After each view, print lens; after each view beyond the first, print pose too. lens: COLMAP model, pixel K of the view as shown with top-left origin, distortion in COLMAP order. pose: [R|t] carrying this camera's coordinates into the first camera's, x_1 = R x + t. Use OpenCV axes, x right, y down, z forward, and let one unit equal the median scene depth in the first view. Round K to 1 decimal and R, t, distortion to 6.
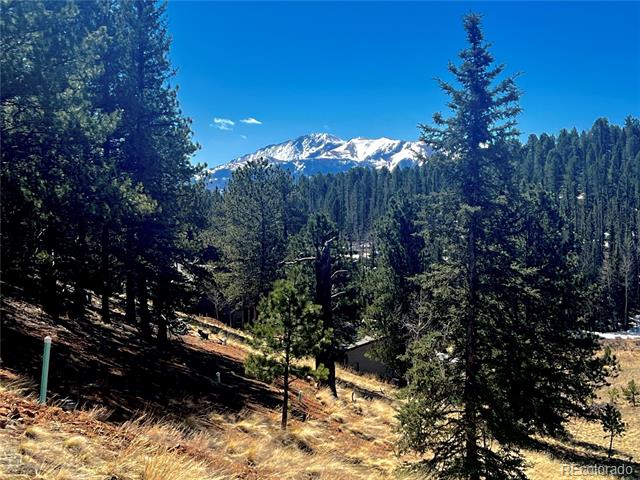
lens RADIAL K [[1122.0, 0, 329.5], [0, 1122.0, 241.1], [0, 0, 1]] dist [0.167915, -0.222179]
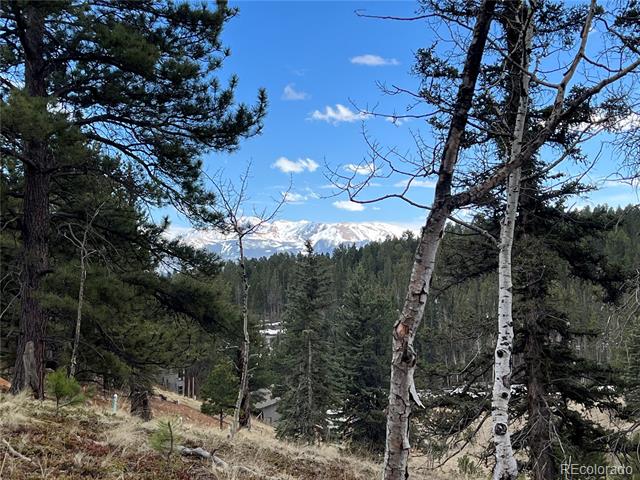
lens RADIAL K [[1044.9, 0, 319.8], [0, 1044.9, 315.3], [0, 0, 1]] dist [0.179417, -0.006884]
pose [[0.998055, -0.014276, 0.060676, 0.012092], [0.014056, 0.999893, 0.004056, -0.028575], [-0.060728, -0.003195, 0.998149, -0.417362]]
